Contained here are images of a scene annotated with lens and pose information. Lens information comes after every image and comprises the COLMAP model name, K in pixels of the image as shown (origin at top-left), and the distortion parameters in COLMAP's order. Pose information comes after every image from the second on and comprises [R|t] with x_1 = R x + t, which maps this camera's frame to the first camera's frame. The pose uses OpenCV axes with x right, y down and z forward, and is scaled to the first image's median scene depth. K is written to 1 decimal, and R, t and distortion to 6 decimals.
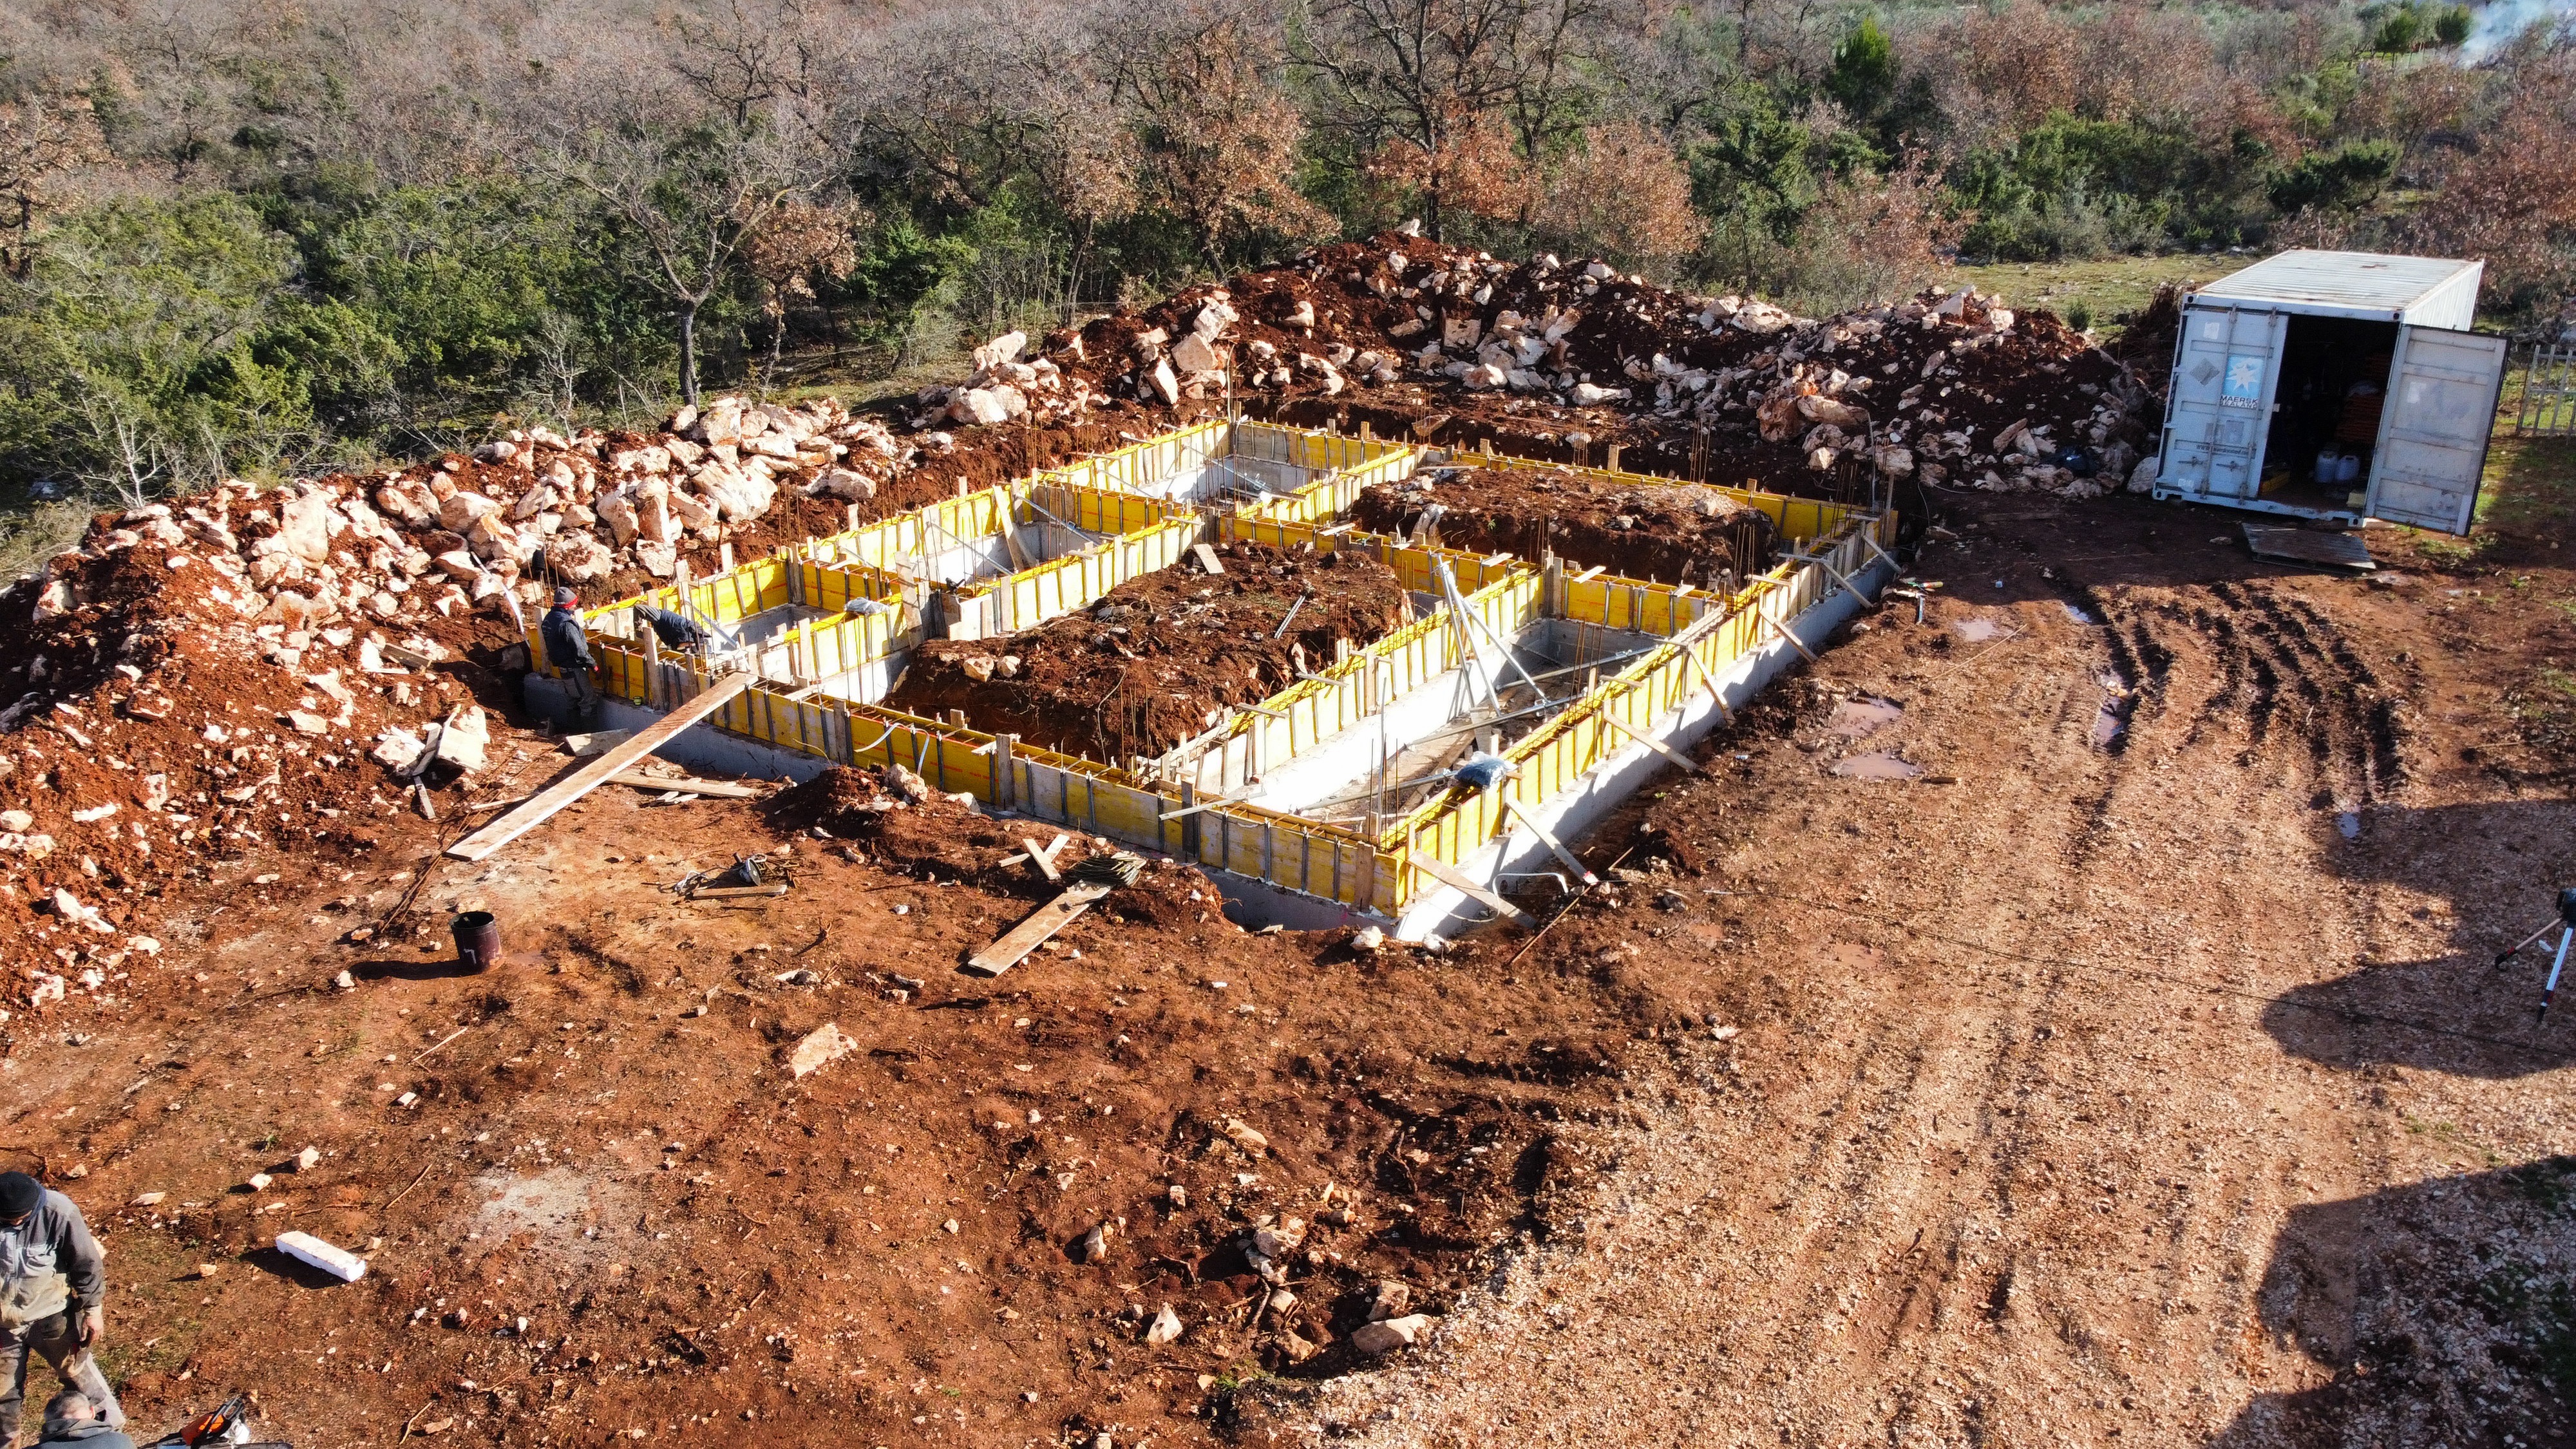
lens RADIAL K [[1975.0, 0, 1306.3], [0, 1975.0, 753.6], [0, 0, 1]] dist [-0.004156, 0.001372]
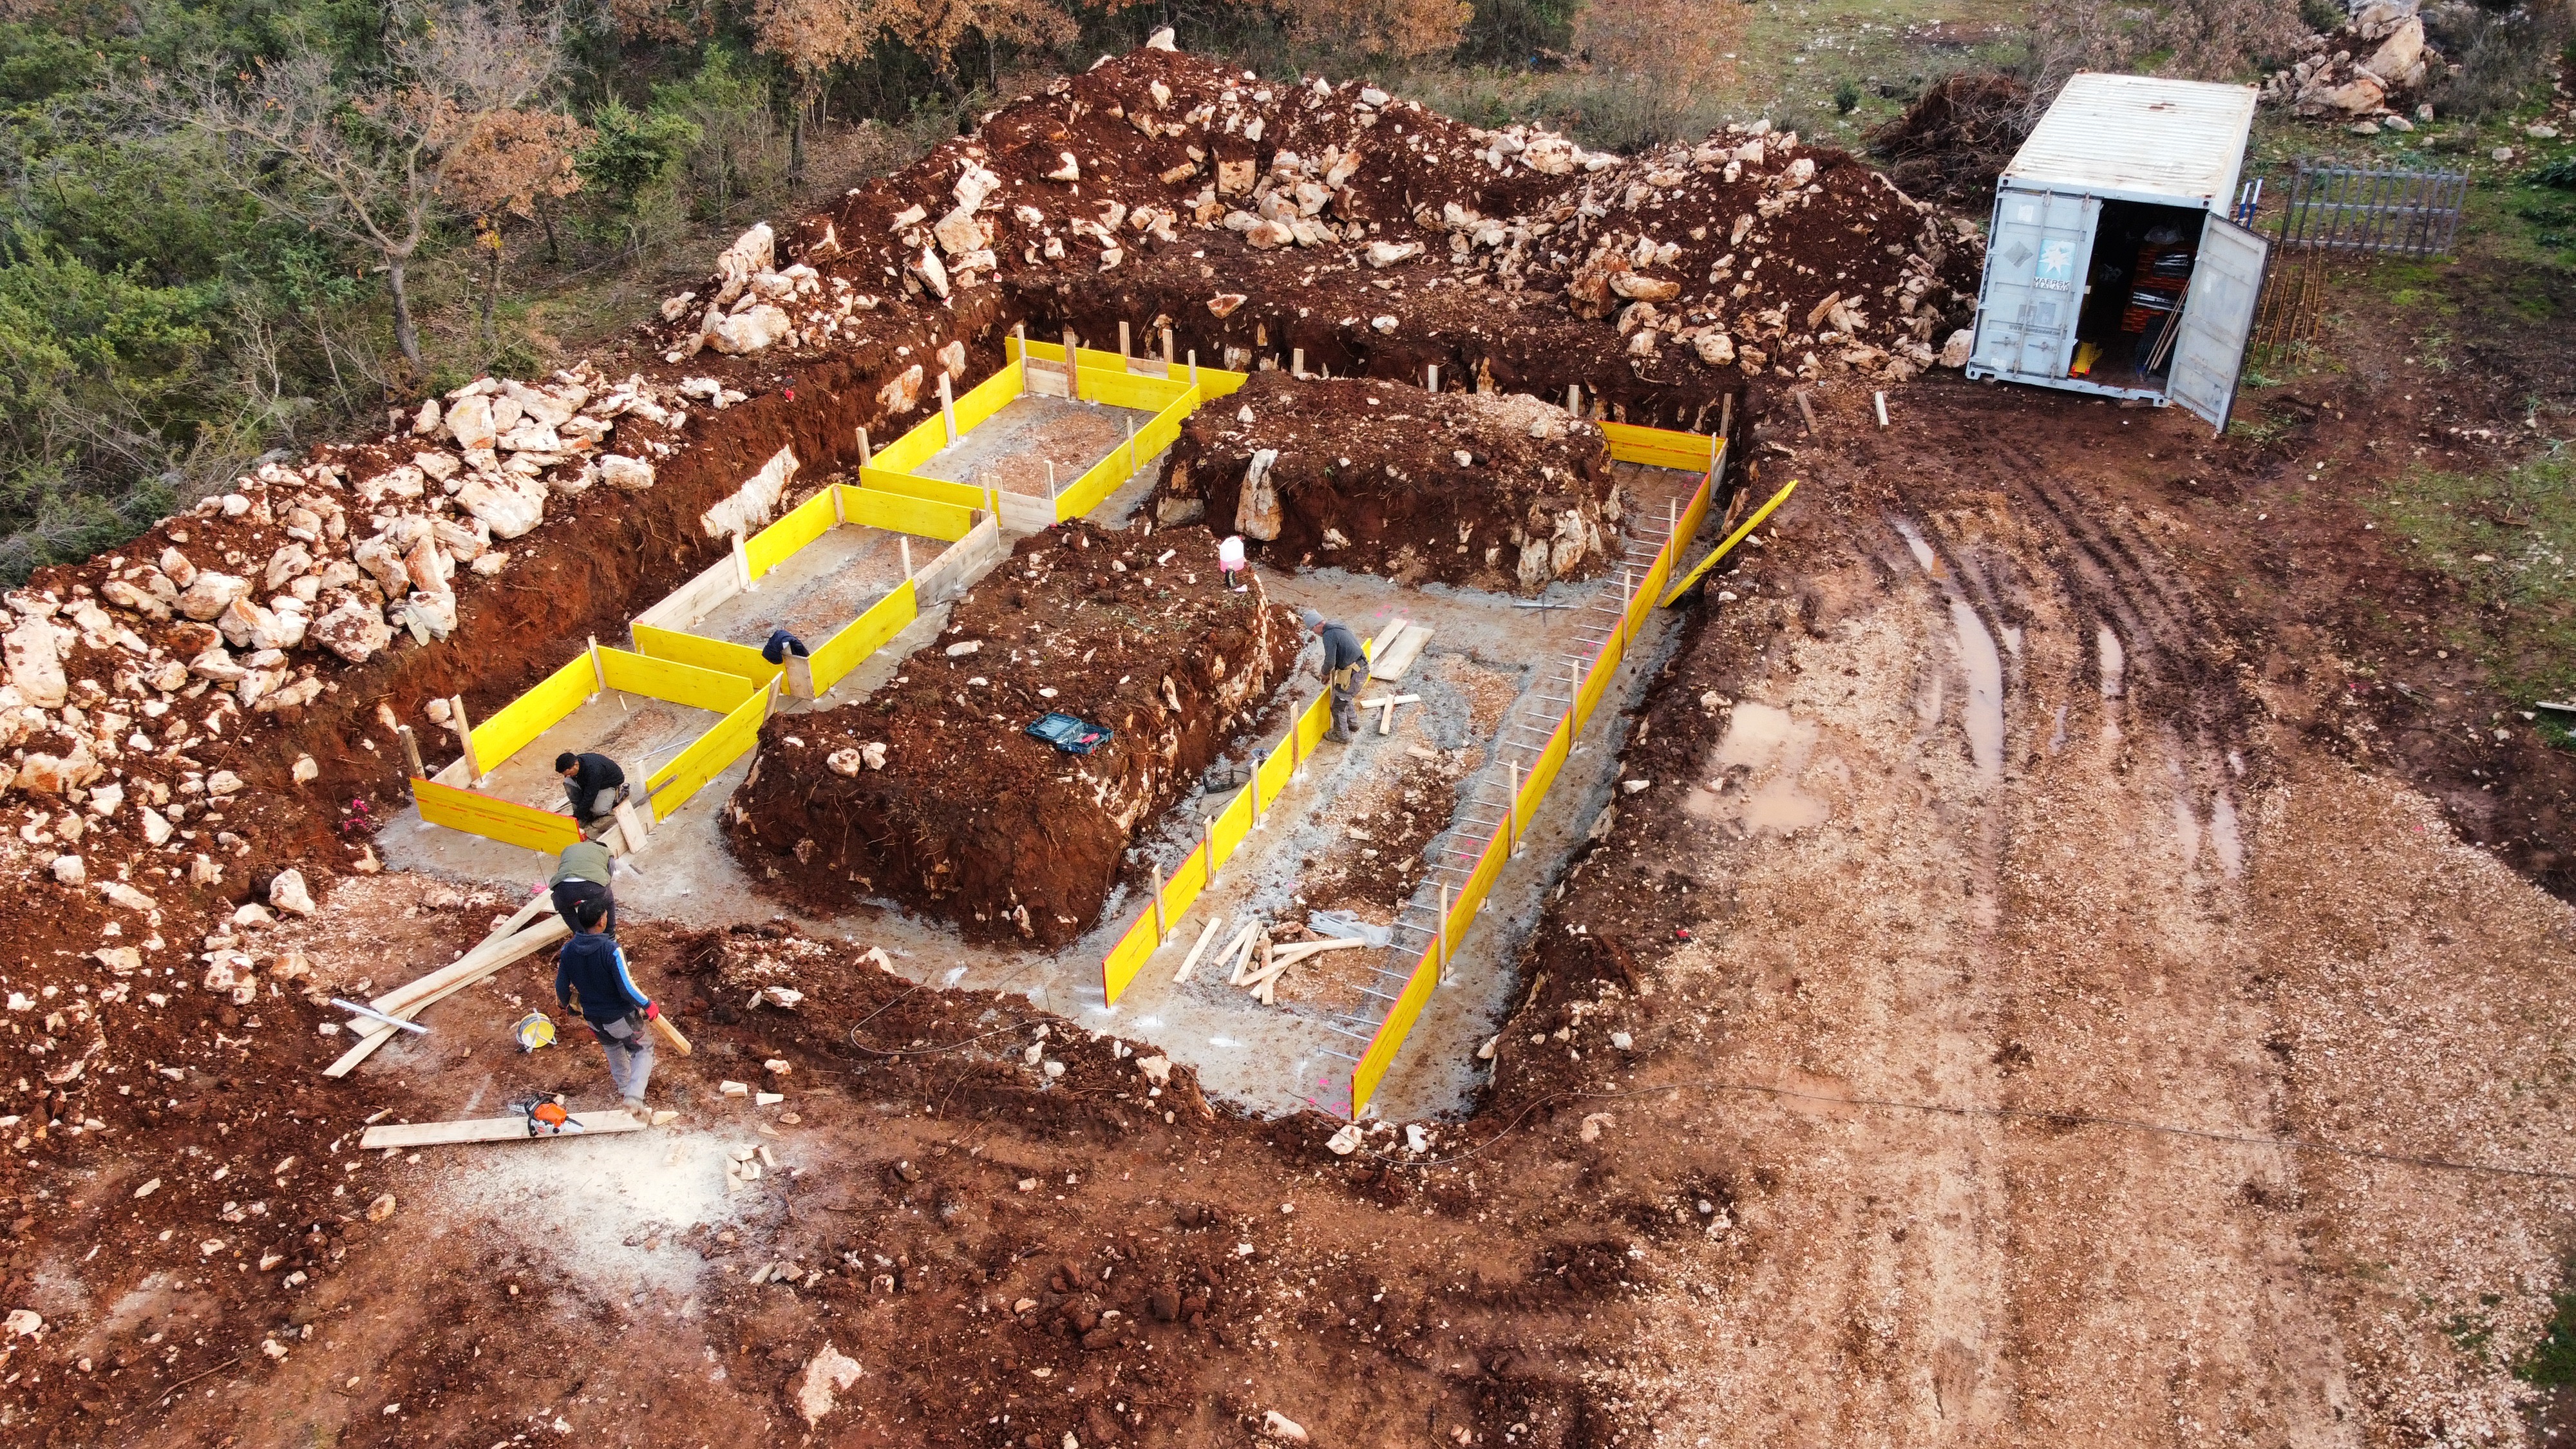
lens RADIAL K [[1975.0, 0, 1306.0], [0, 1975.0, 736.7], [0, 0, 1]] dist [-0.004156, 0.001372]
pose [[0.985107, -0.103818, 0.137059, -0.059249], [0.076694, 0.978756, 0.190141, -0.167267], [-0.153888, -0.176798, 0.972142, 0.042757]]
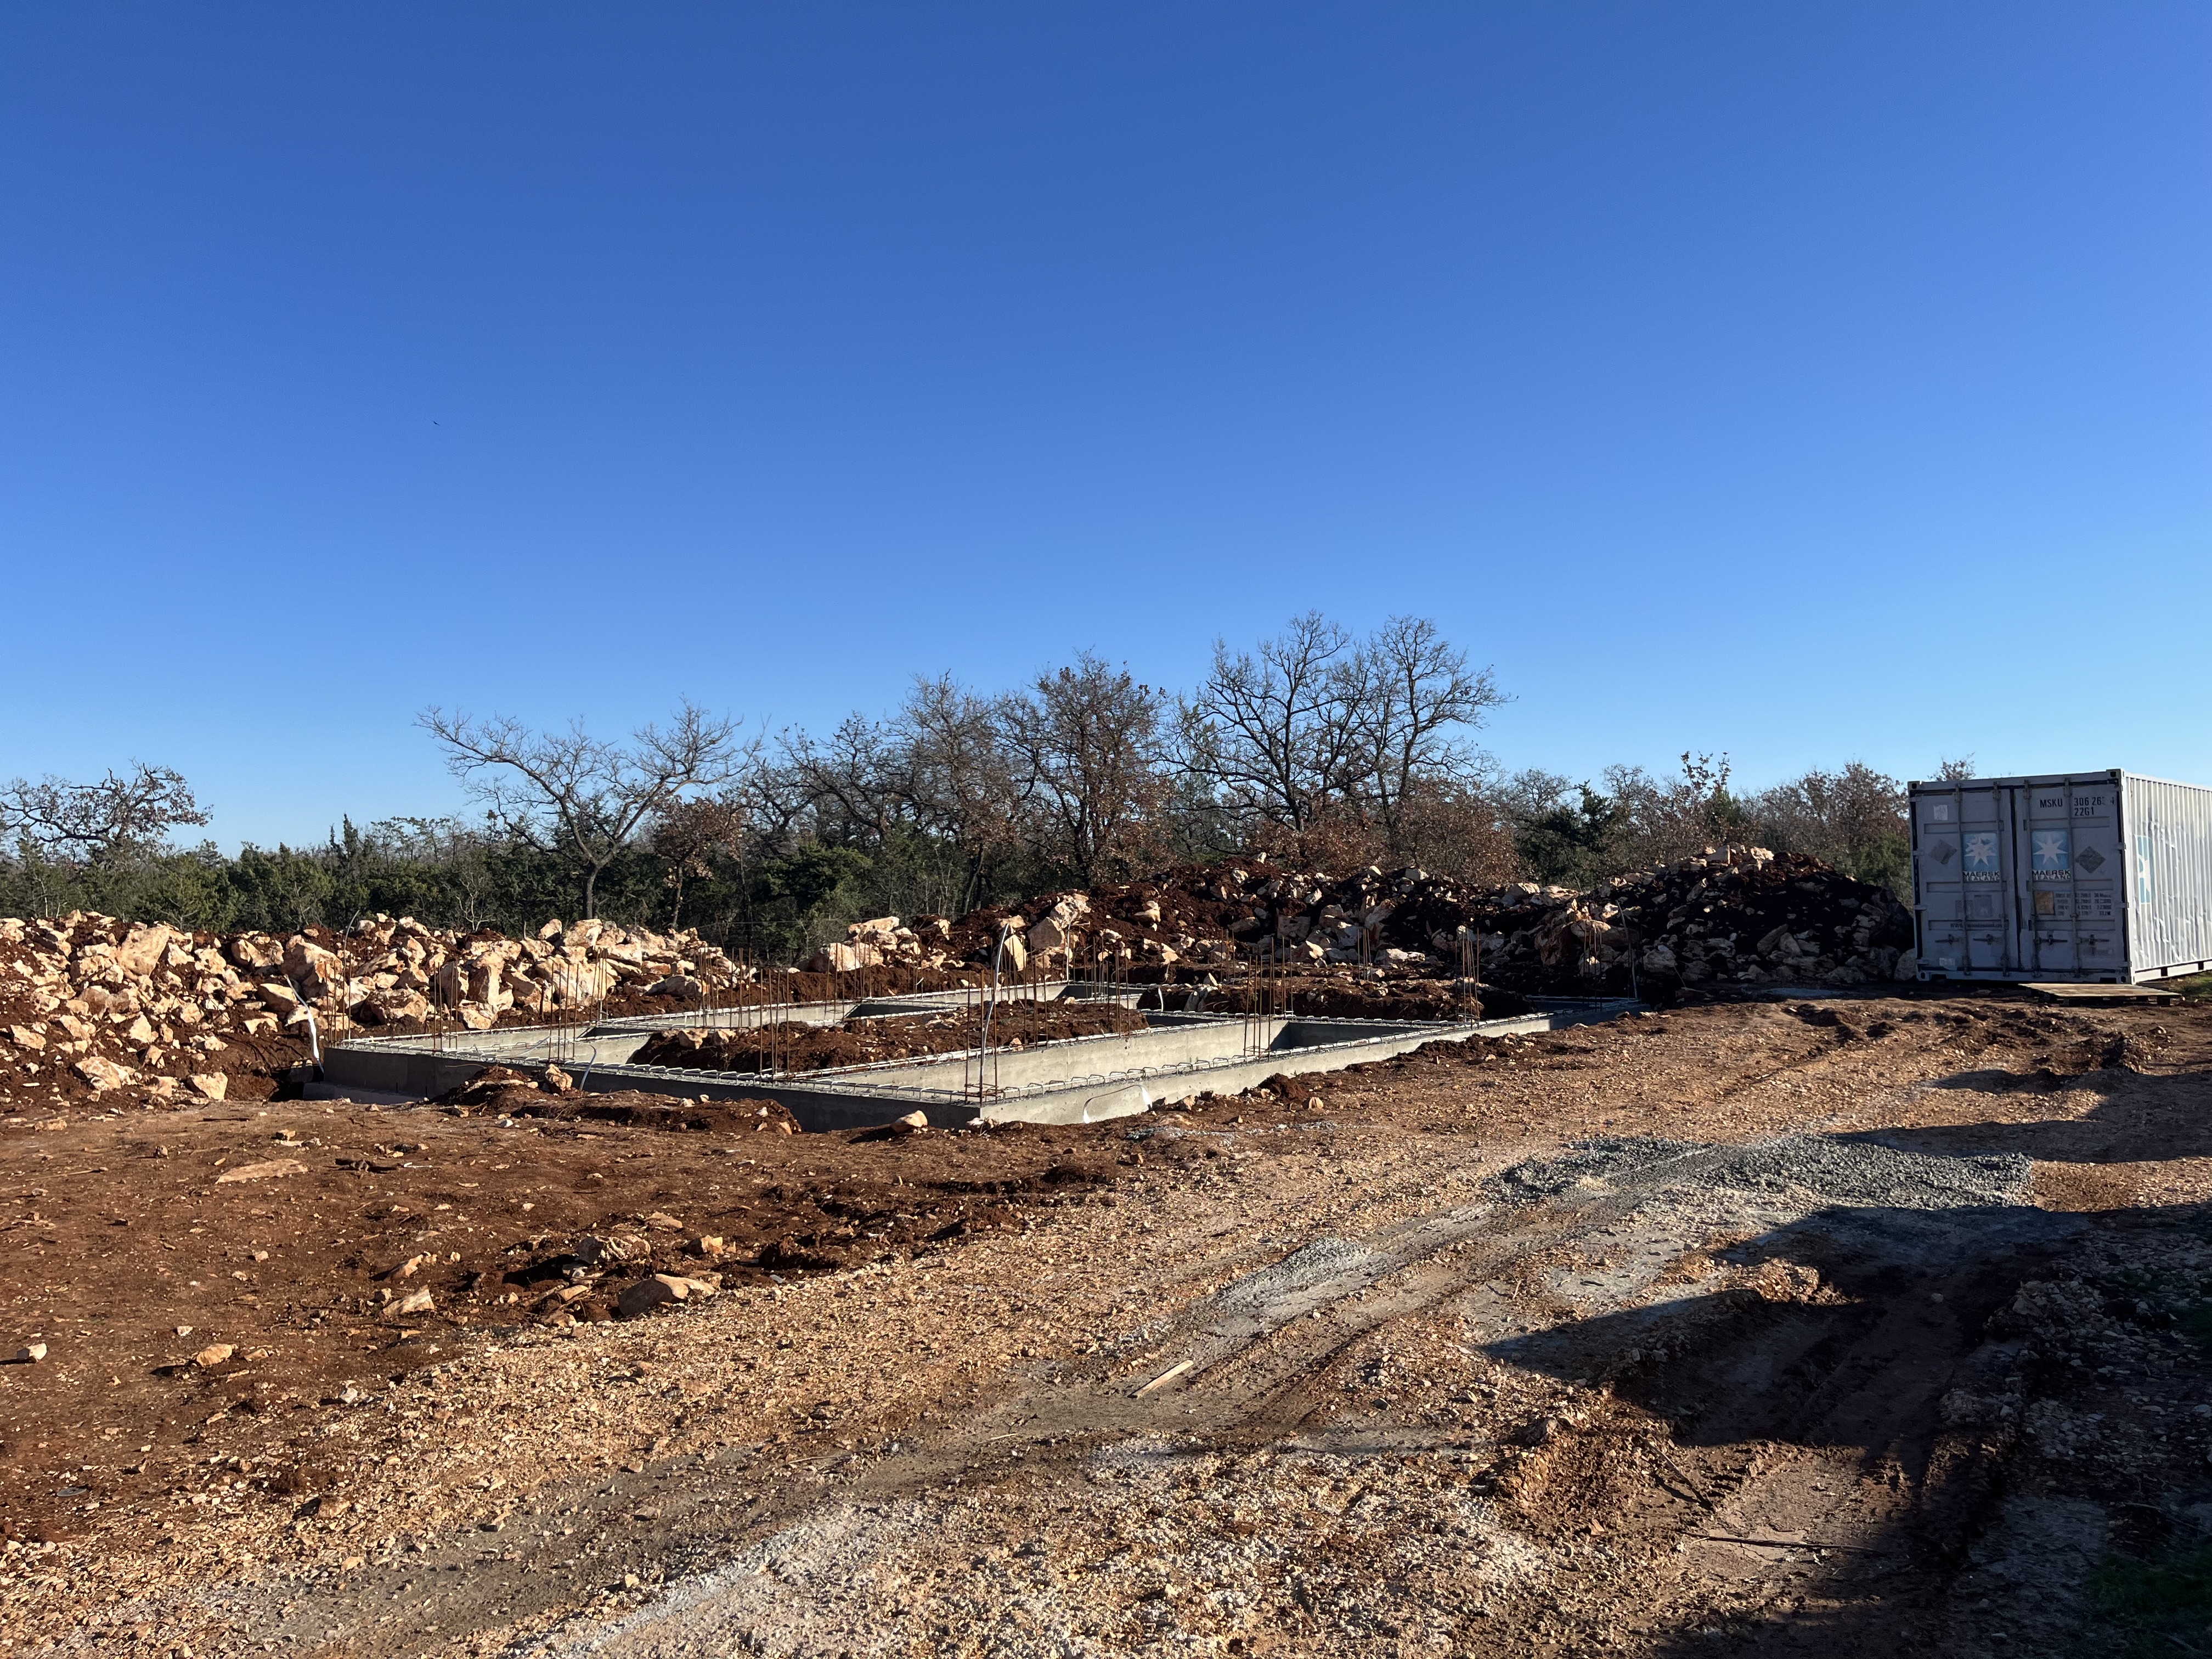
lens RADIAL K [[1669.6, 0, 1143.6], [0, 1669.6, 837.0], [0, 0, 1]] dist [0.023143, -0.015081]
pose [[0.993866, -0.023394, -0.108089, 0.128214], [-0.021834, 0.916629, -0.399143, 0.157035], [0.108415, 0.399055, 0.910495, 0.141151]]
